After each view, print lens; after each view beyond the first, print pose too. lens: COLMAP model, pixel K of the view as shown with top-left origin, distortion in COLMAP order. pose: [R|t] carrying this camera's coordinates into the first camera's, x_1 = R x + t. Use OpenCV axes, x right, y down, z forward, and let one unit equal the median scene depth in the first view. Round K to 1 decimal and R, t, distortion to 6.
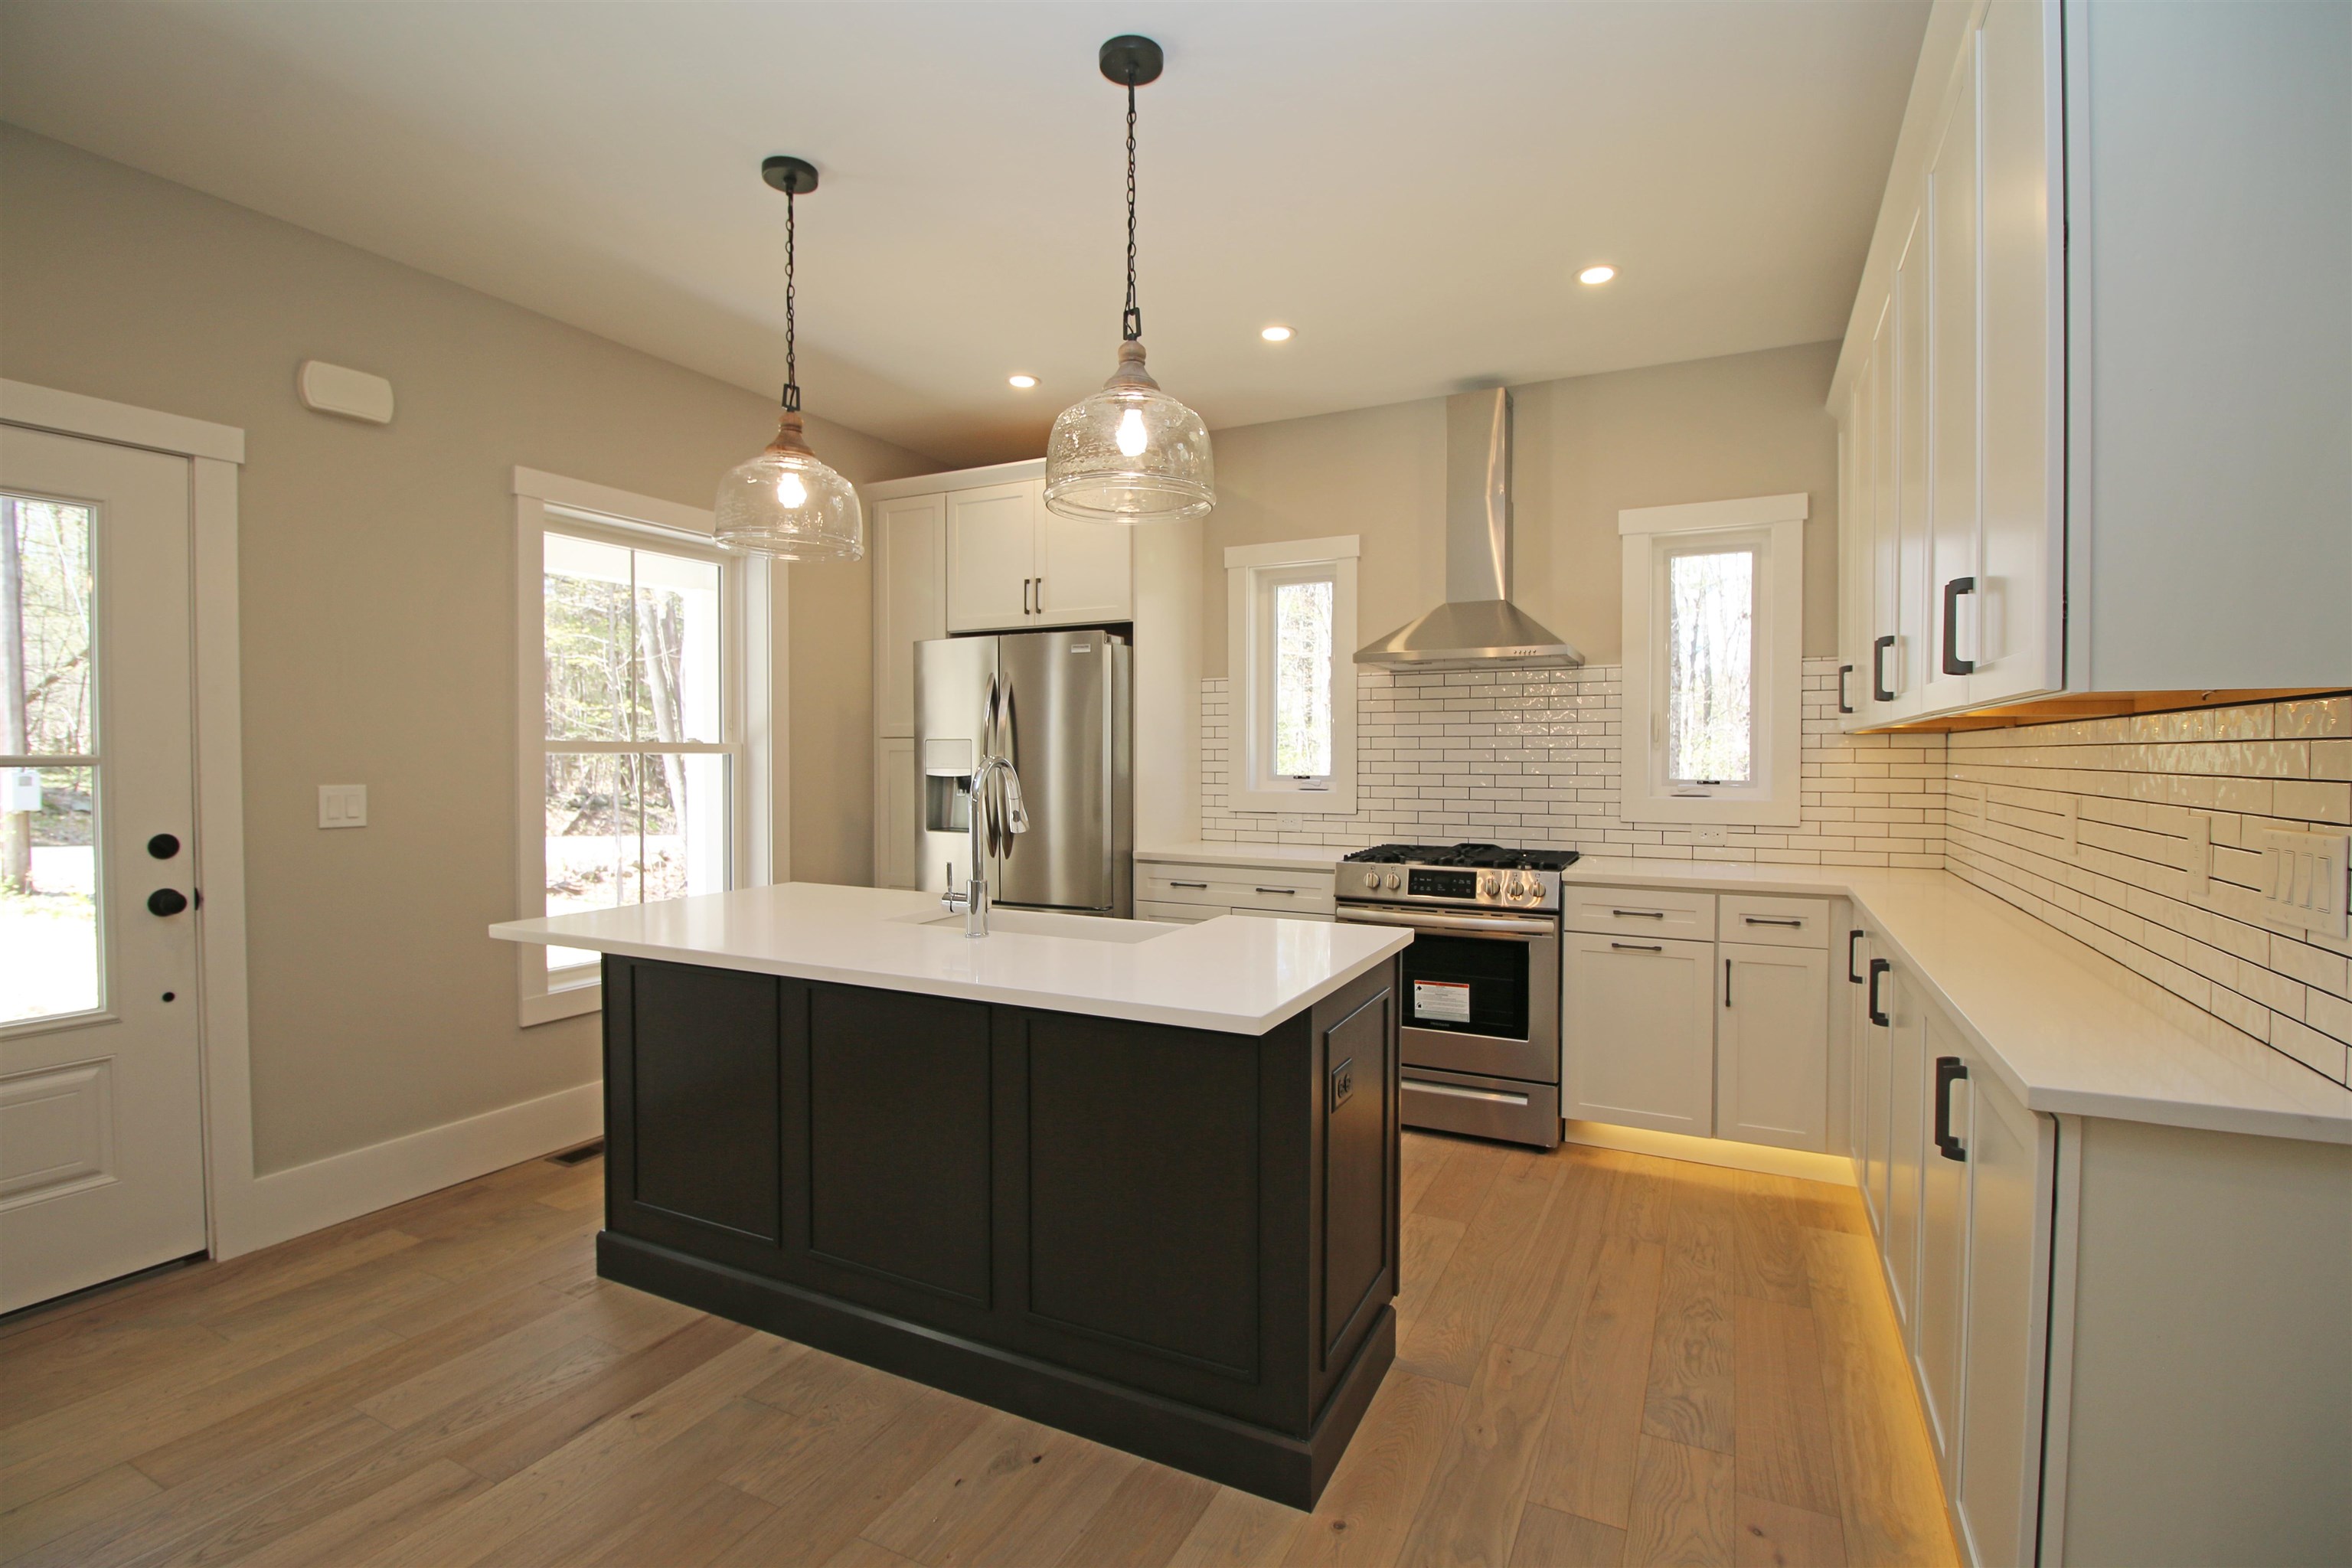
lens RADIAL K [[1083.1, 0, 1173.0], [0, 1083.1, 778.2], [0, 0, 1]] dist [-0.005329, -0.000642]
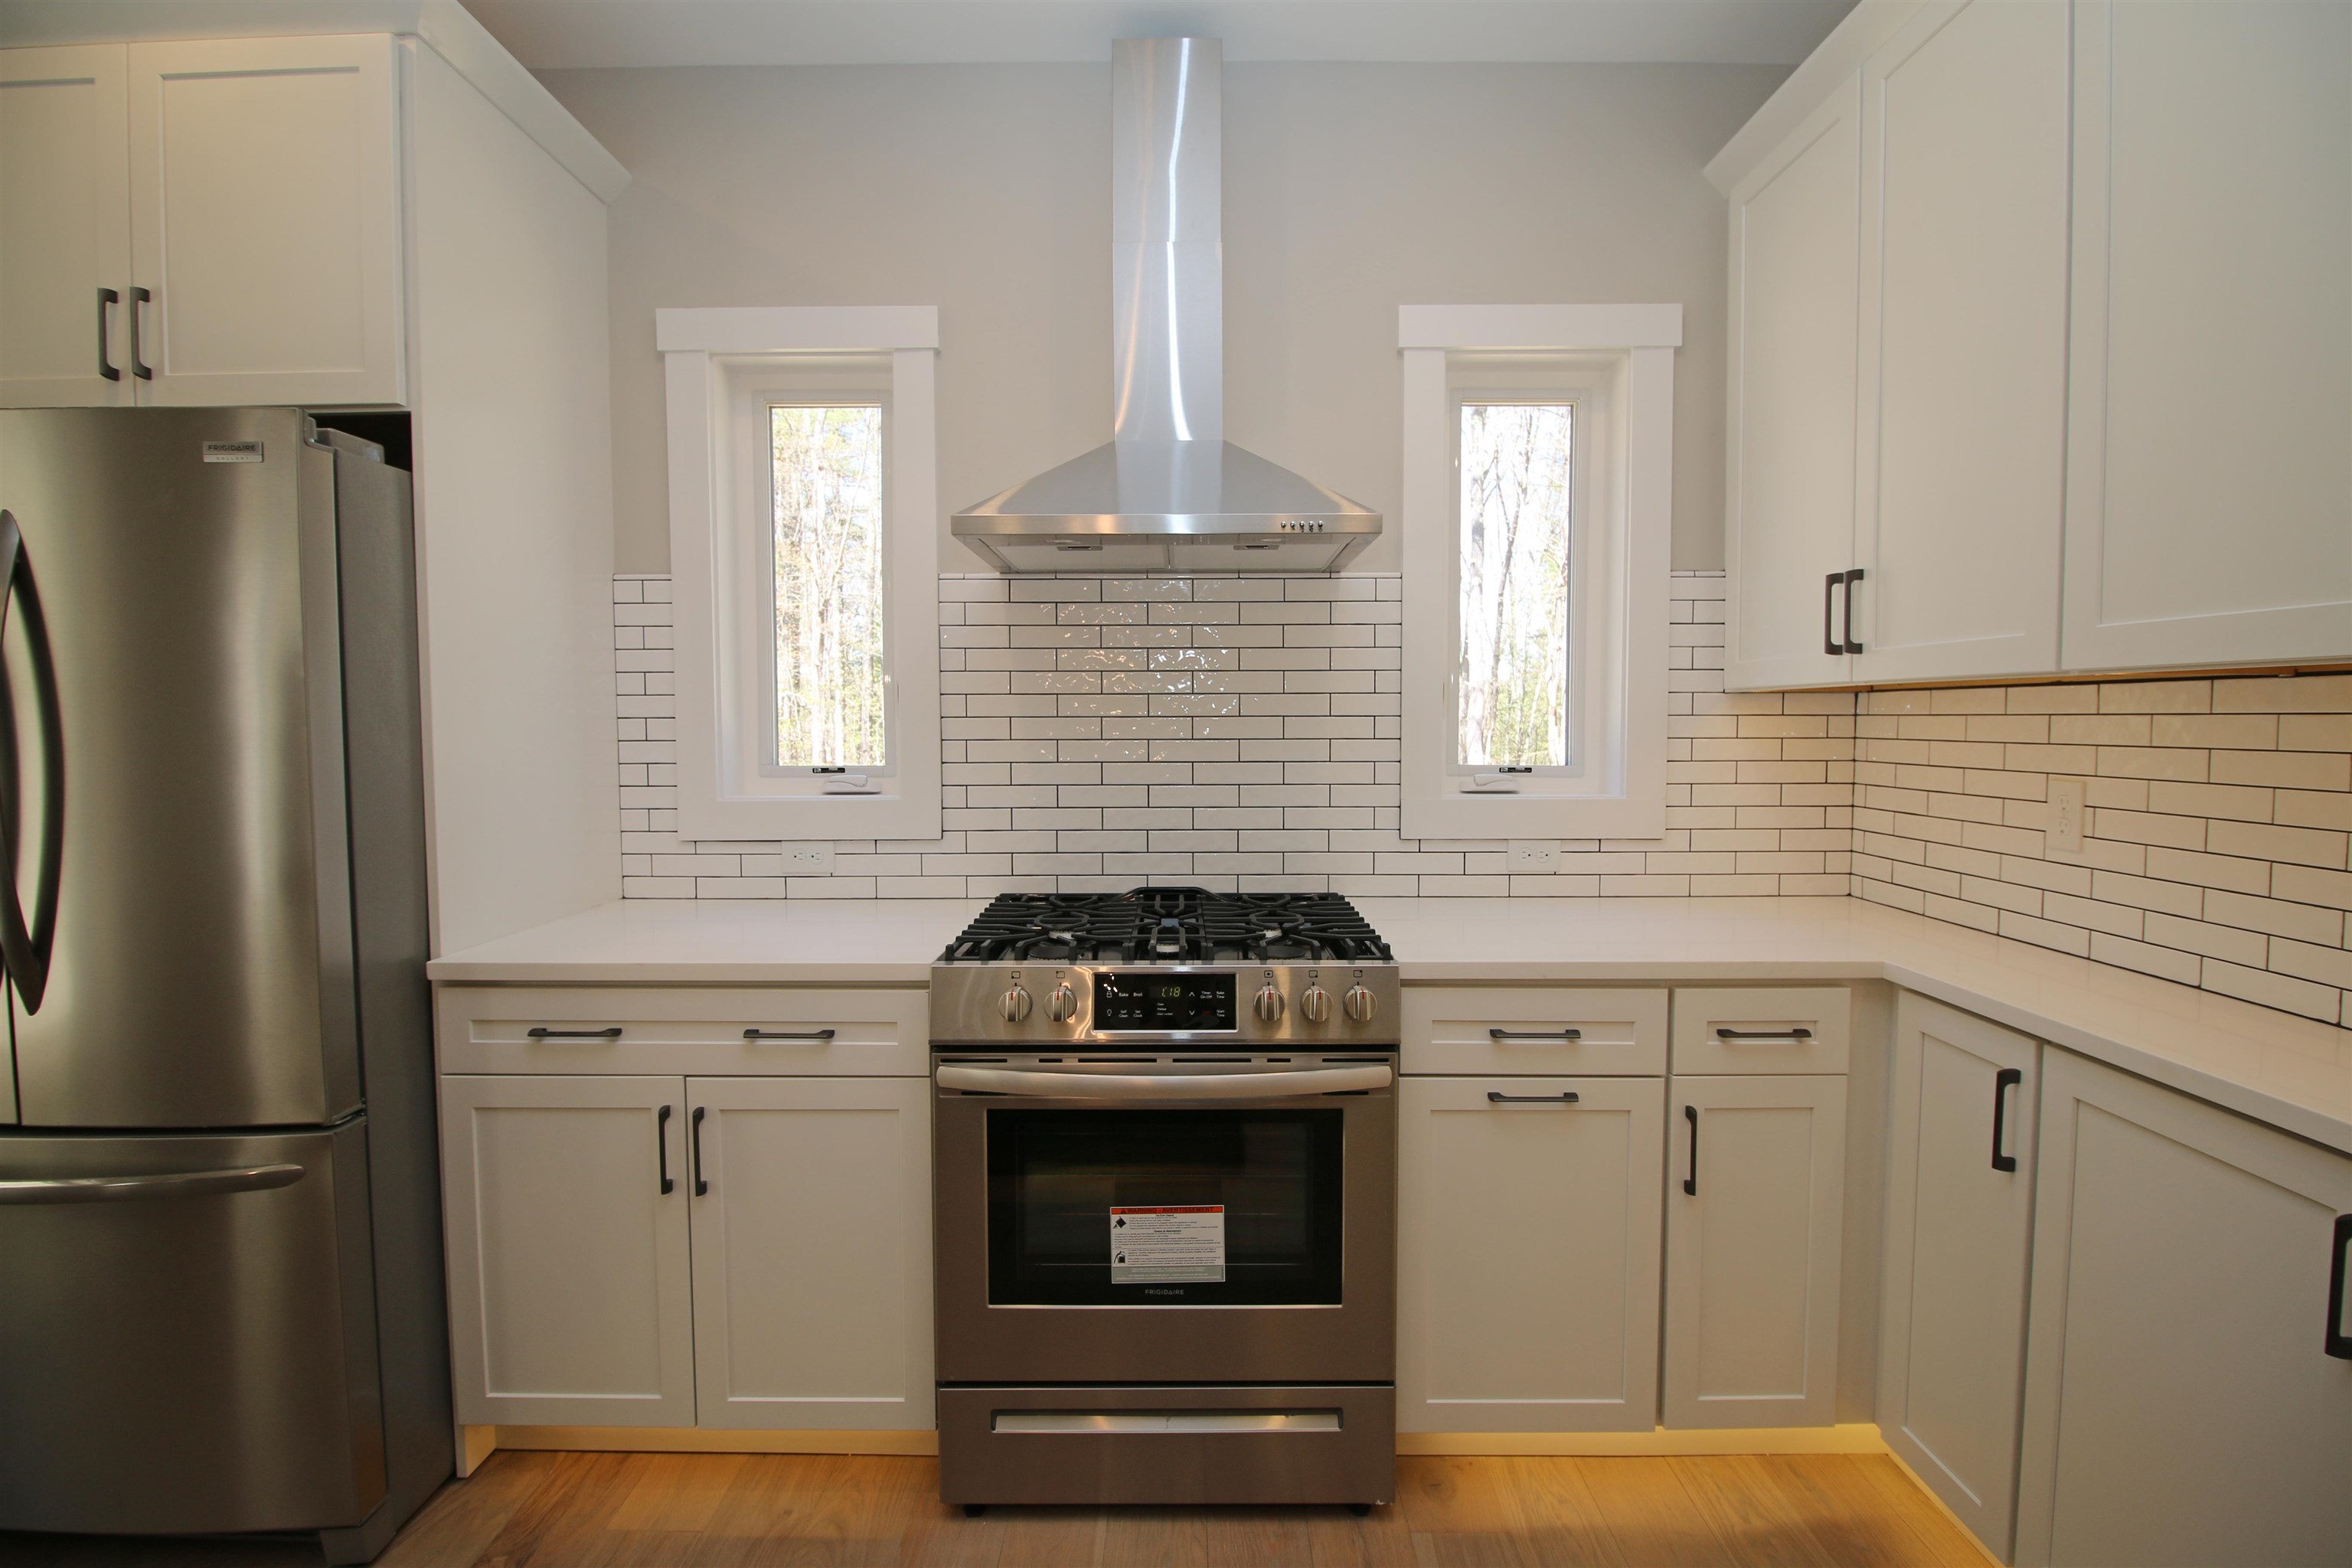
lens RADIAL K [[1089.9, 0, 1185.0], [0, 1089.9, 776.0], [0, 0, 1]] dist [-0.004715, -0.013547]
pose [[0.891853, -0.025418, 0.451610, 0.043178], [0.012617, 0.999429, 0.031335, -0.016056], [-0.452149, -0.022248, 0.891665, 0.574297]]
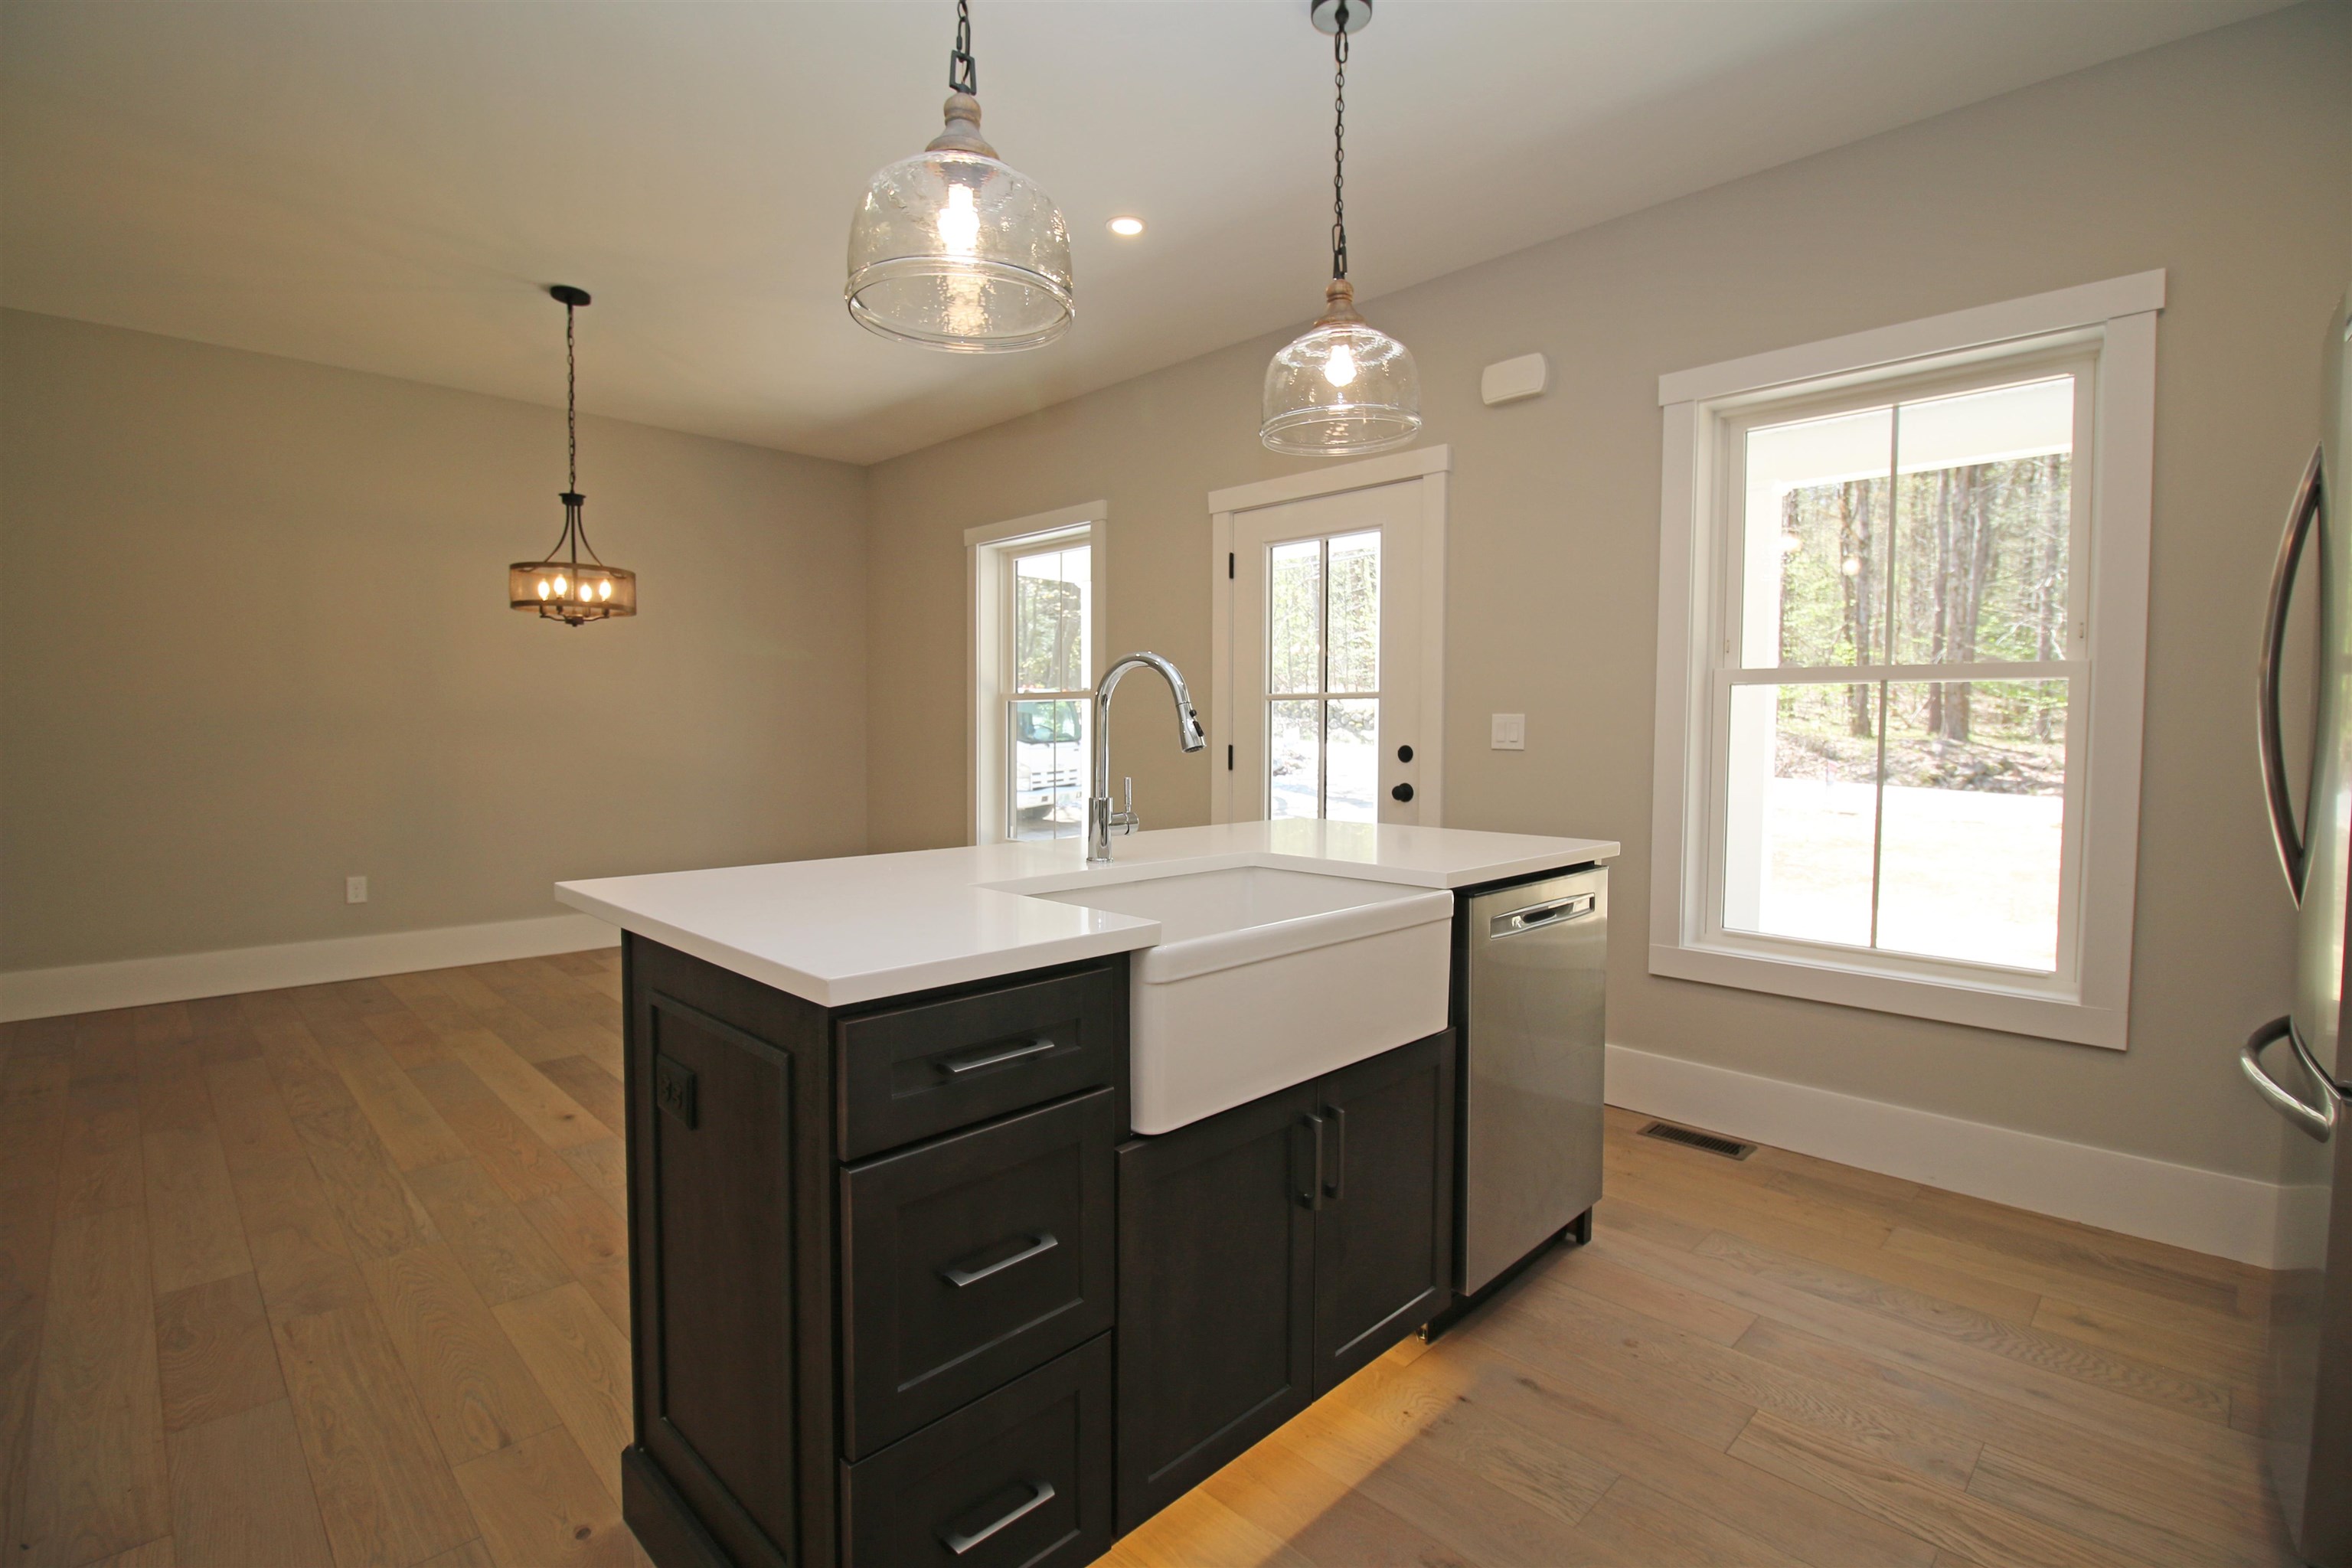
lens RADIAL K [[1089.9, 0, 1185.0], [0, 1089.9, 776.0], [0, 0, 1]] dist [-0.004715, -0.013547]
pose [[-0.307228, 0.040154, -0.950789, 0.396490], [-0.029621, 0.998222, 0.051728, 0.018672], [0.951175, 0.044055, -0.305492, 0.843509]]
